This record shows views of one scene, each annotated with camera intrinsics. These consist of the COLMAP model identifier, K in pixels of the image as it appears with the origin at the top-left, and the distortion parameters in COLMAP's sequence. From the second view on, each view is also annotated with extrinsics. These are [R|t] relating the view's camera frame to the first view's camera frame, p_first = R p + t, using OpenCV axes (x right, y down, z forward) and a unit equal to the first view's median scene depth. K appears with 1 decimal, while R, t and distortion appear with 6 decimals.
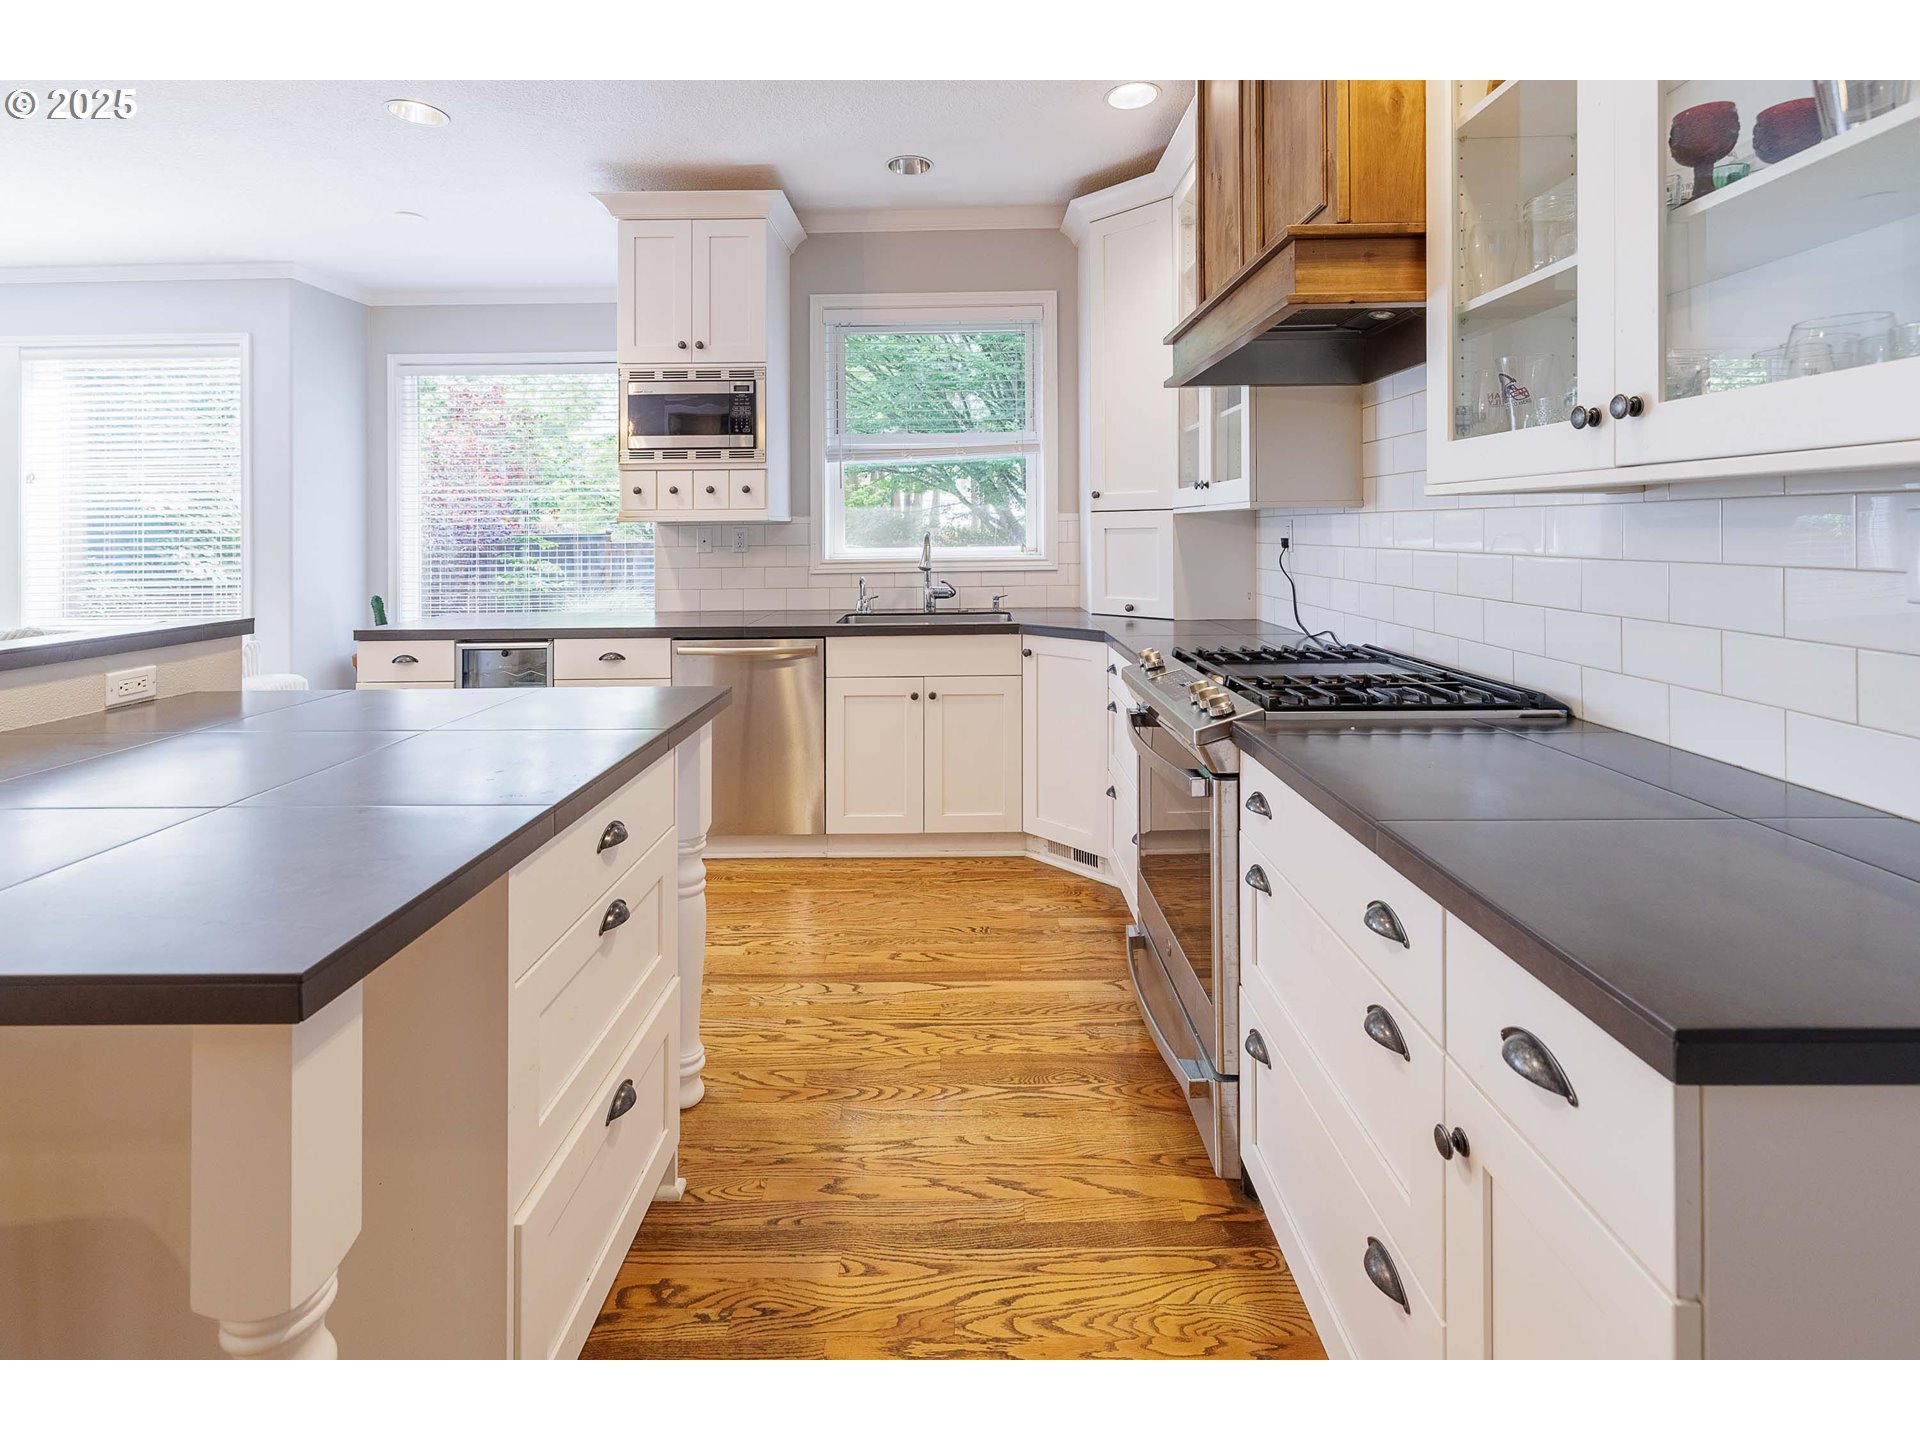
lens RADIAL K [[894.8, 0, 964.6], [0, 894.8, 615.1], [0, 0, 1]] dist [-0.000820, 0.000314]
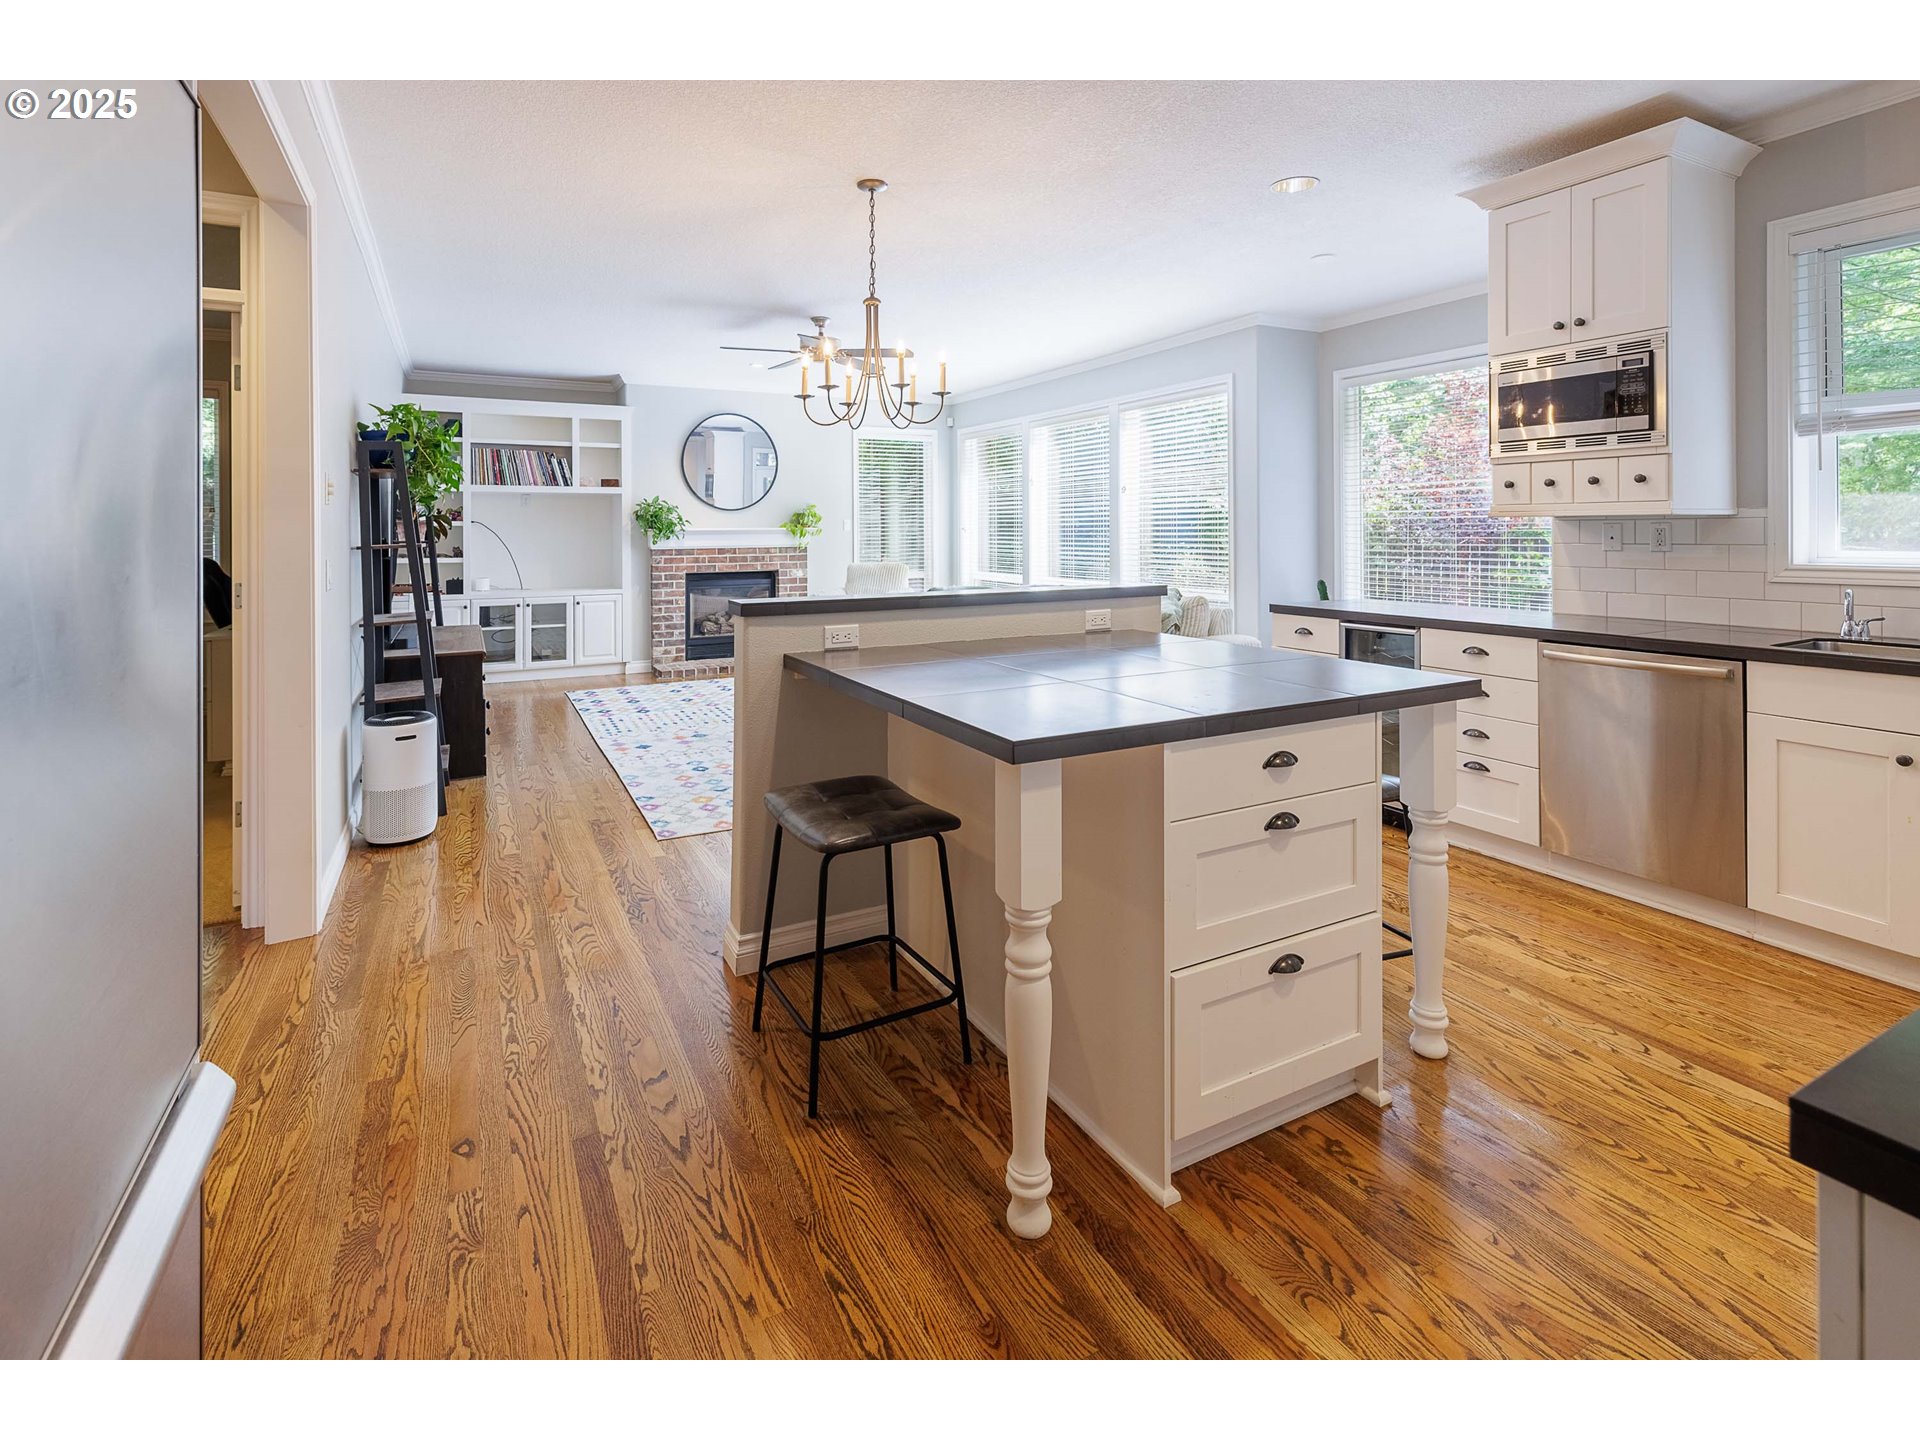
lens RADIAL K [[882.4, 0, 961.3], [0, 882.4, 787.8], [0, 0, 1]] dist [-0.001174, 0.000167]
pose [[0.490457, 0.251990, -0.834238, 0.254349], [-0.082800, 0.966426, 0.243240, 0.000385], [0.867523, -0.050223, 0.494856, -0.044979]]
